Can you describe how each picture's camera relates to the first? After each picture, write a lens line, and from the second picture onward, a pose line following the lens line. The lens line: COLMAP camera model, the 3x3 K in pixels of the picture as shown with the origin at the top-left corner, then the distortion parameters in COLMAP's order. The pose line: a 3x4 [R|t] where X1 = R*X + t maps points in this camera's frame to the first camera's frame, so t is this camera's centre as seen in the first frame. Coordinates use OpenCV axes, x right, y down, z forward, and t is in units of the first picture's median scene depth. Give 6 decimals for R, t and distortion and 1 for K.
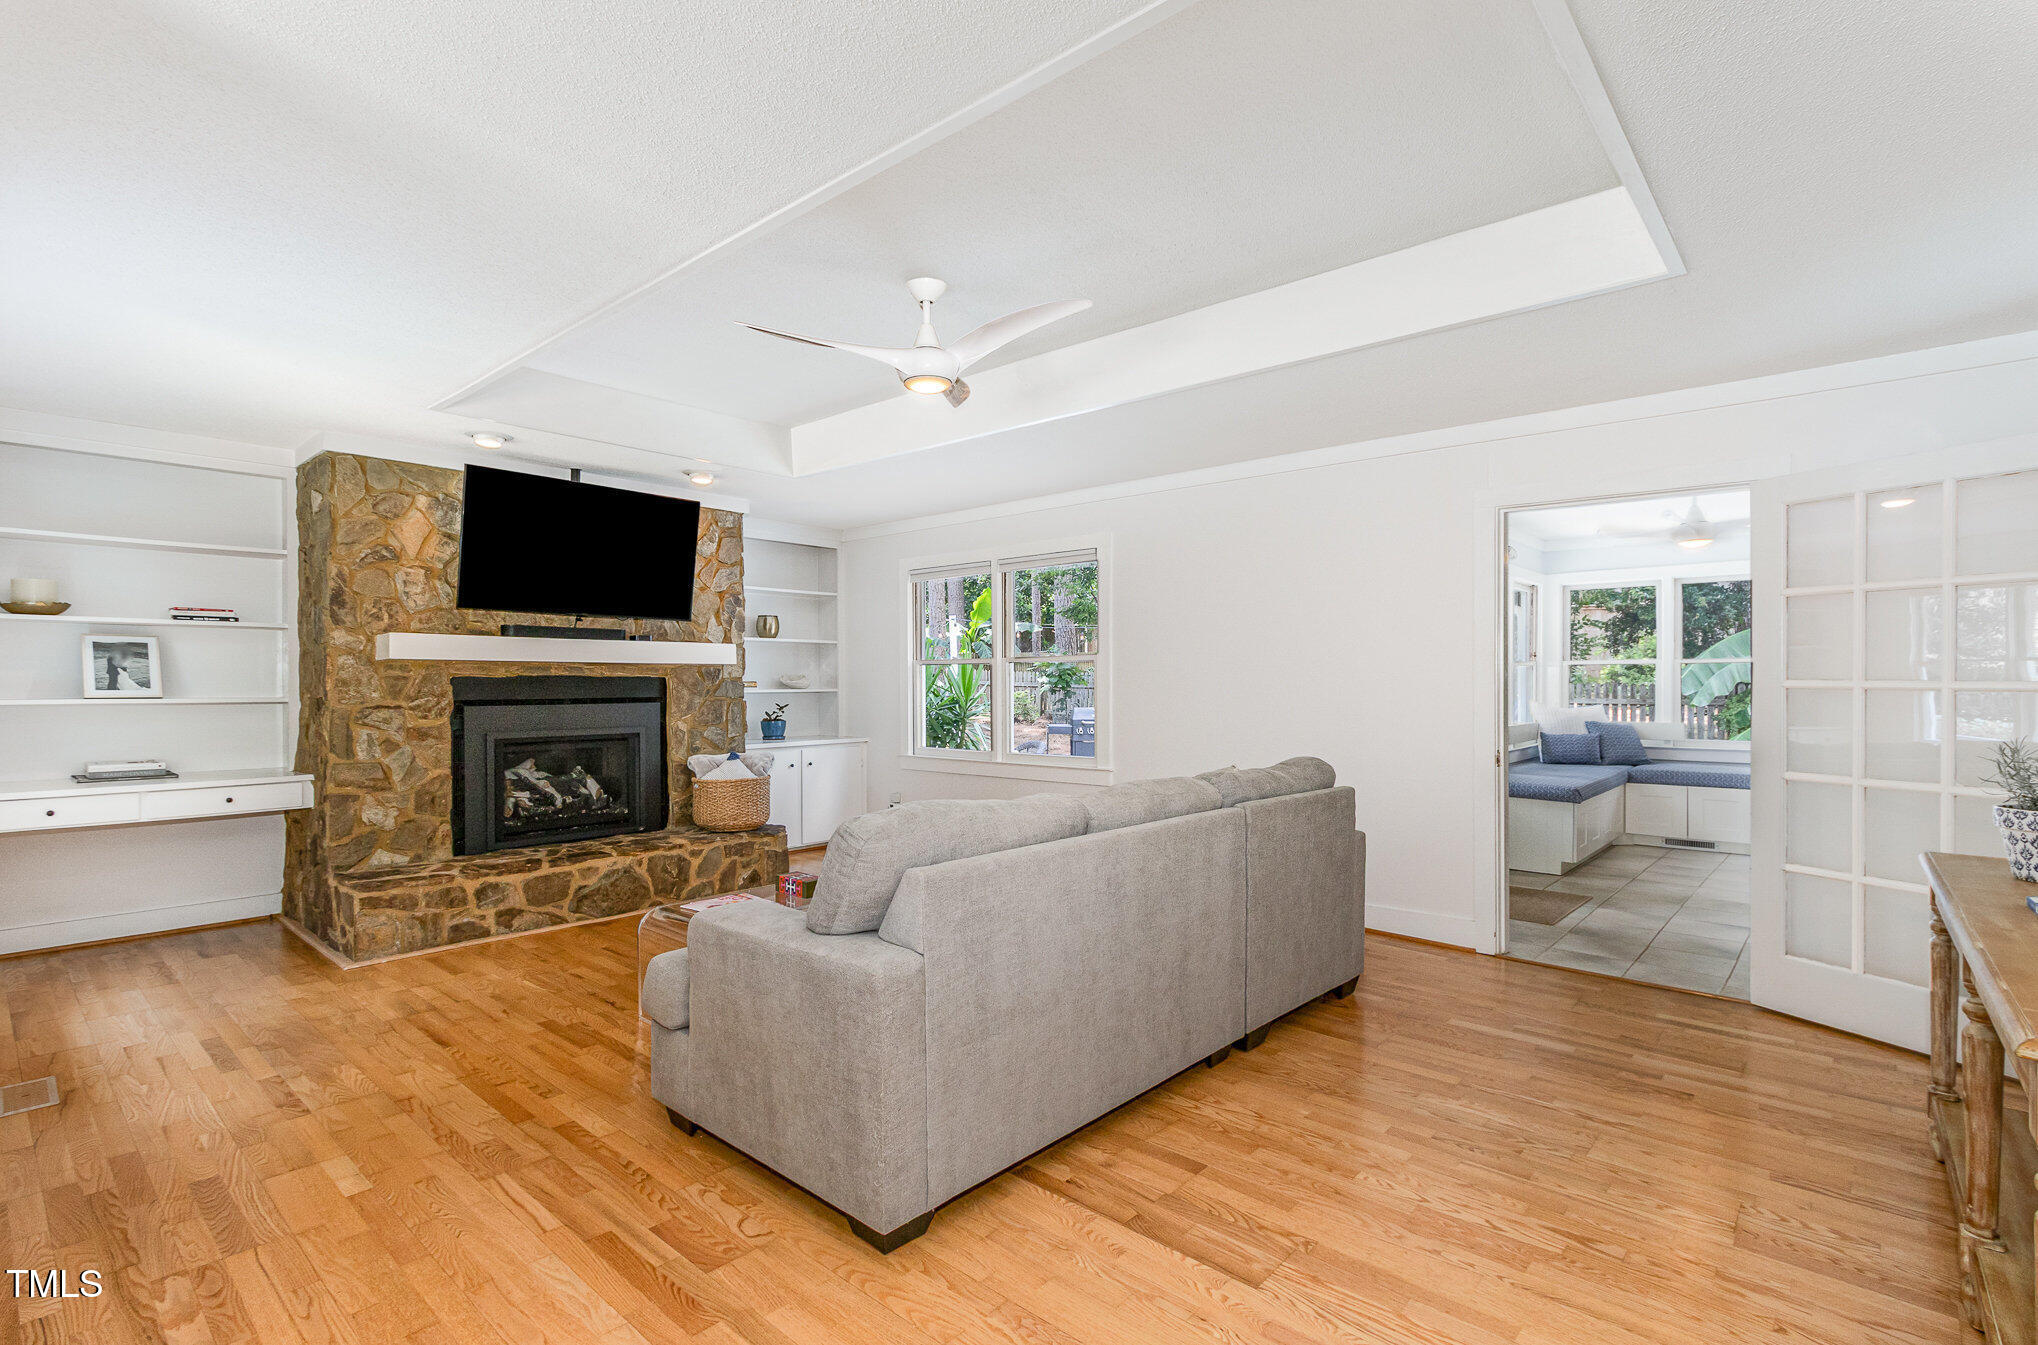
lens RADIAL K [[948.9, 0, 1046.5], [0, 948.9, 684.5], [0, 0, 1]] dist [0.004151, -0.000146]
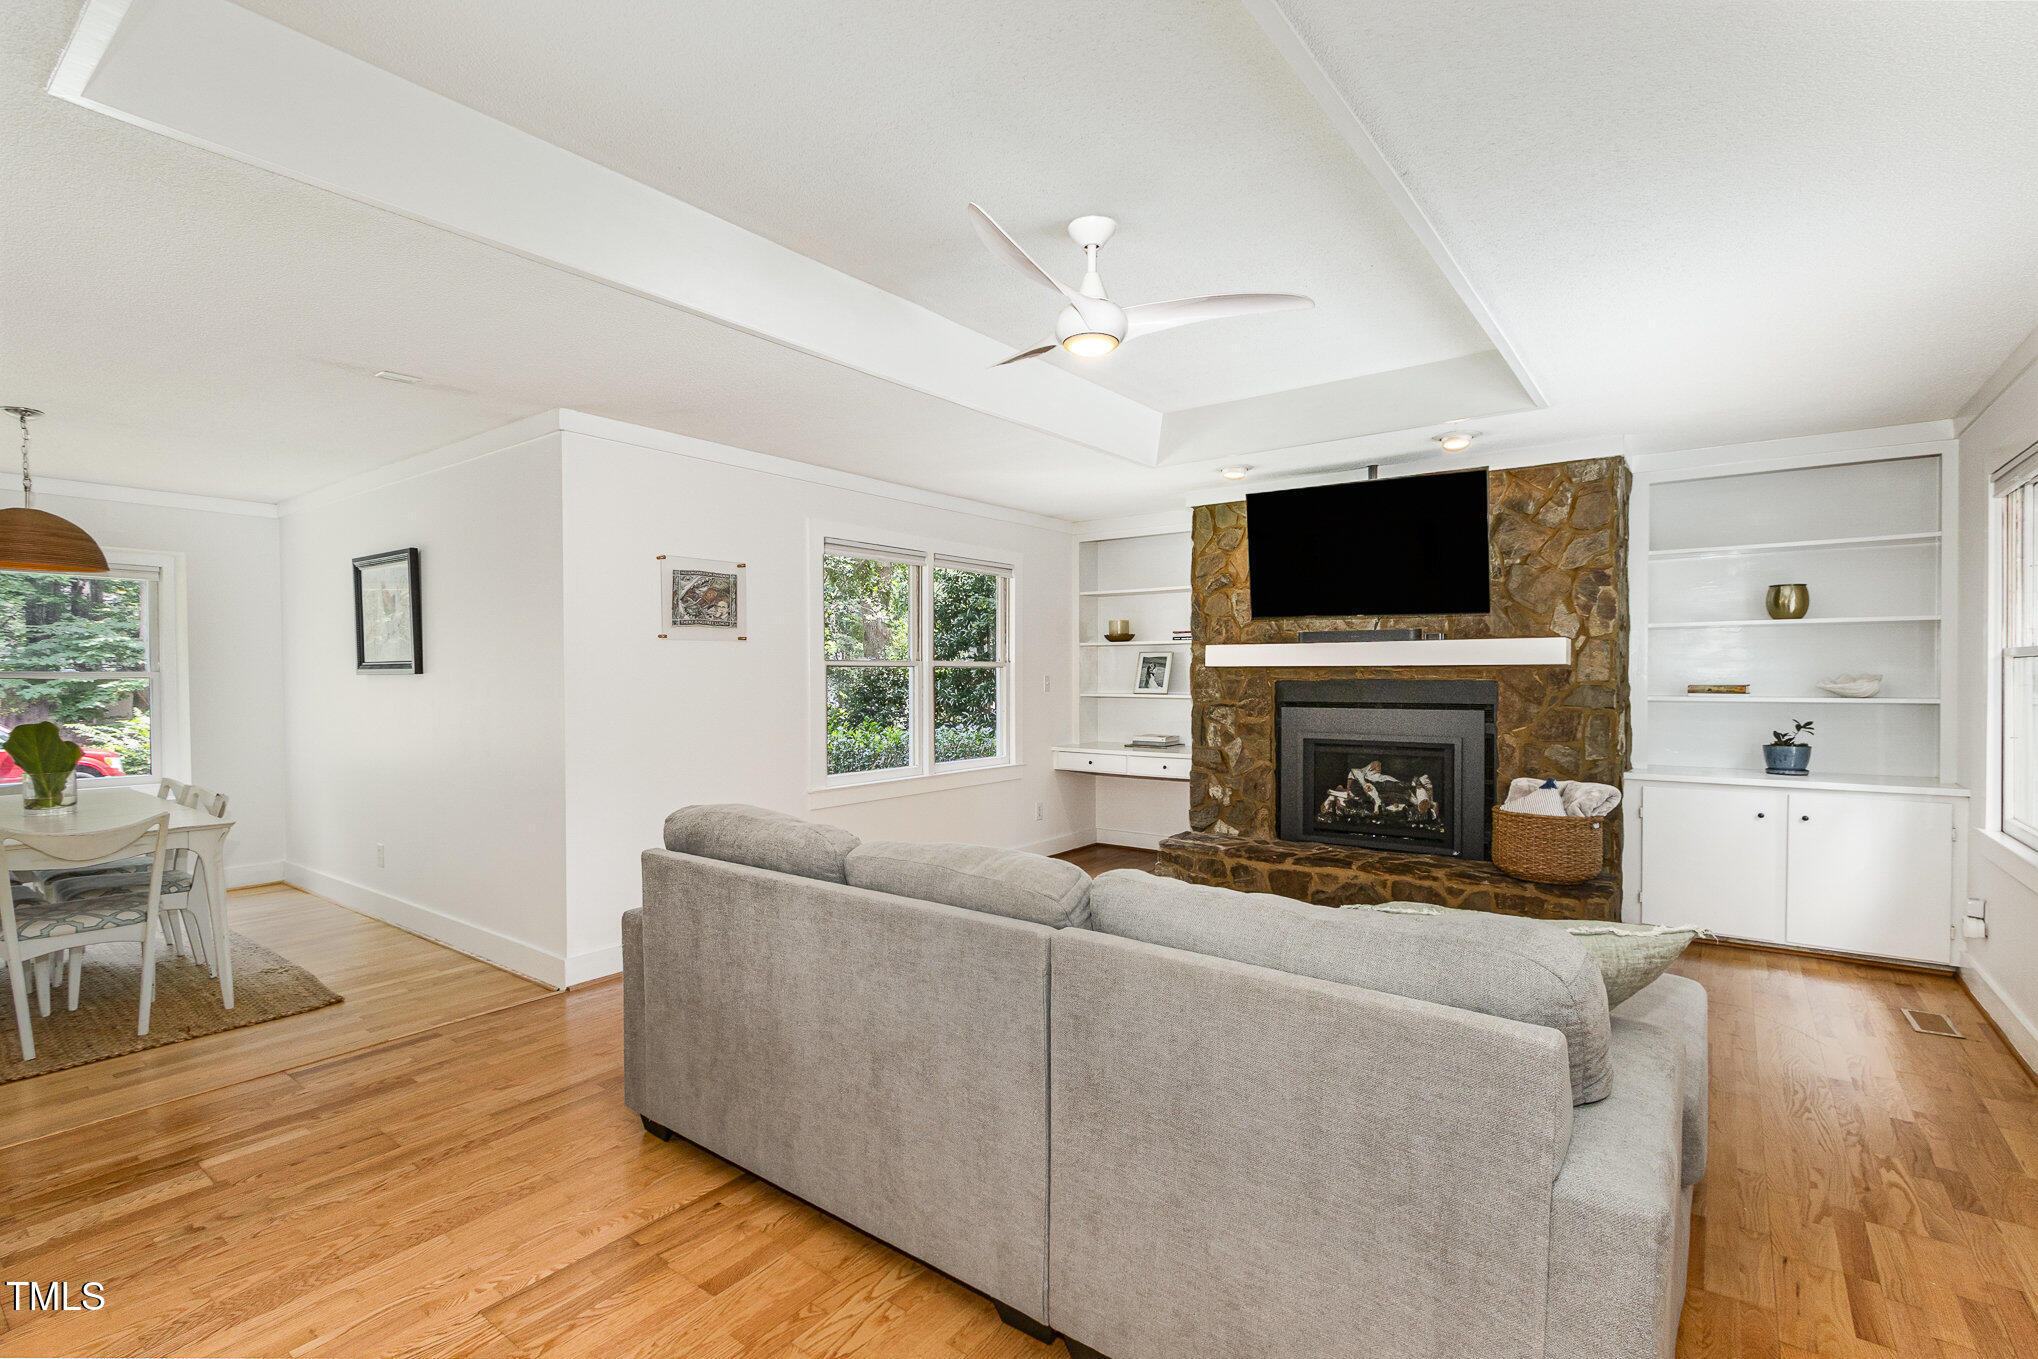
lens RADIAL K [[962.5, 0, 981.5], [0, 962.5, 691.1], [0, 0, 1]] dist [0.001760, 0.001418]
pose [[0.041063, 0.019180, -0.998972, 0.462589], [0.000787, 0.999815, 0.019228, -0.016310], [0.999156, -0.001575, 0.041040, 0.551116]]
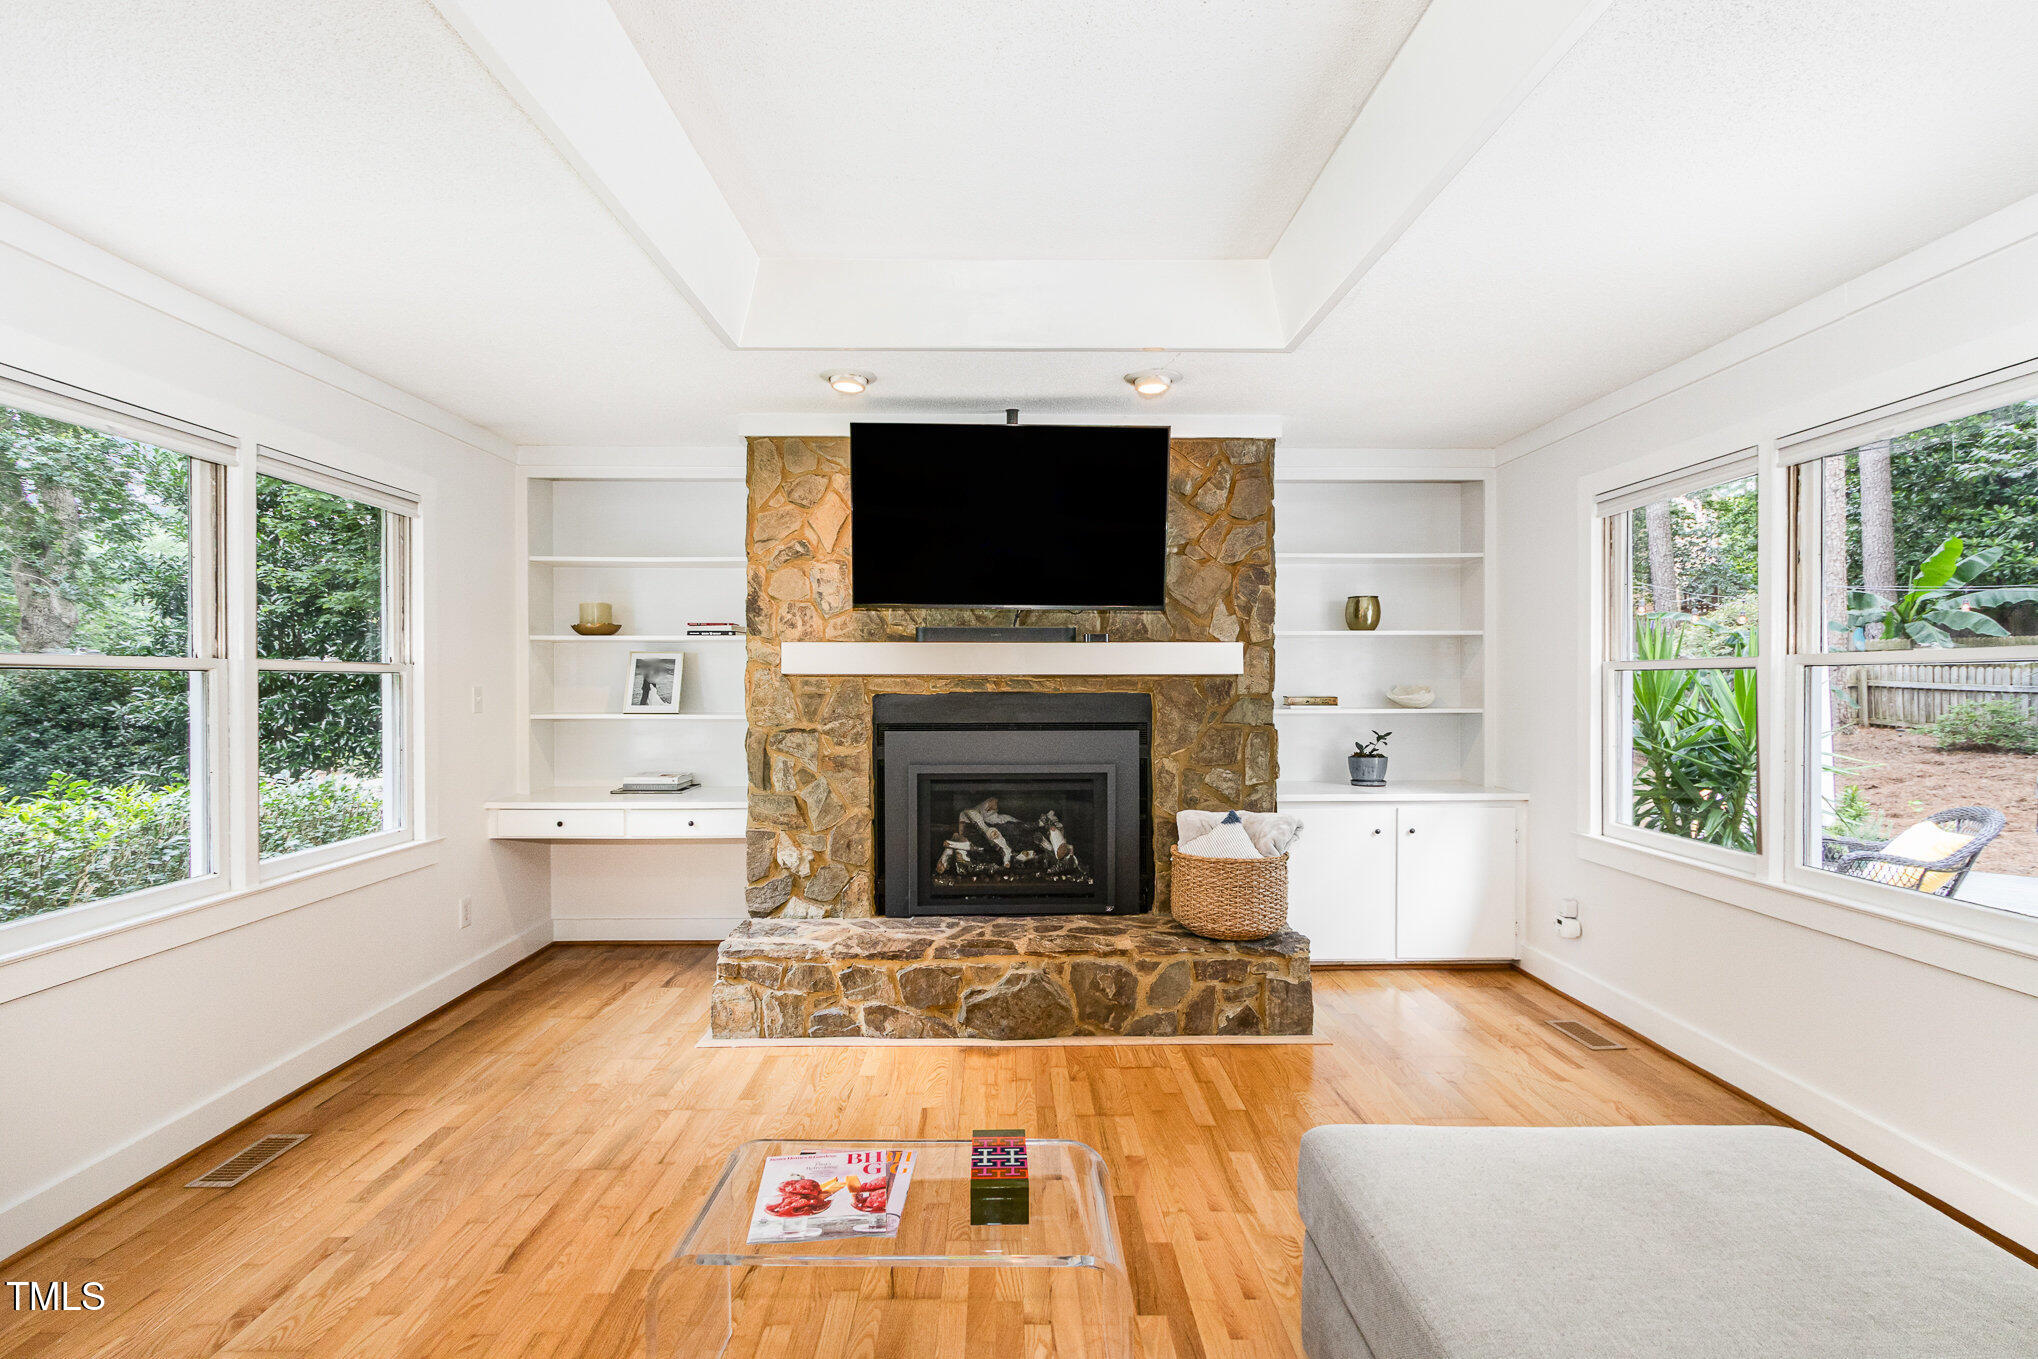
lens RADIAL K [[962.5, 0, 1023.9], [0, 962.5, 693.6], [0, 0, 1]] dist [0.001760, 0.001418]
pose [[0.664871, 0.011124, -0.746875, 0.065113], [-0.001828, 0.999910, 0.013266, -0.017946], [0.746956, -0.007455, 0.664832, 0.502906]]
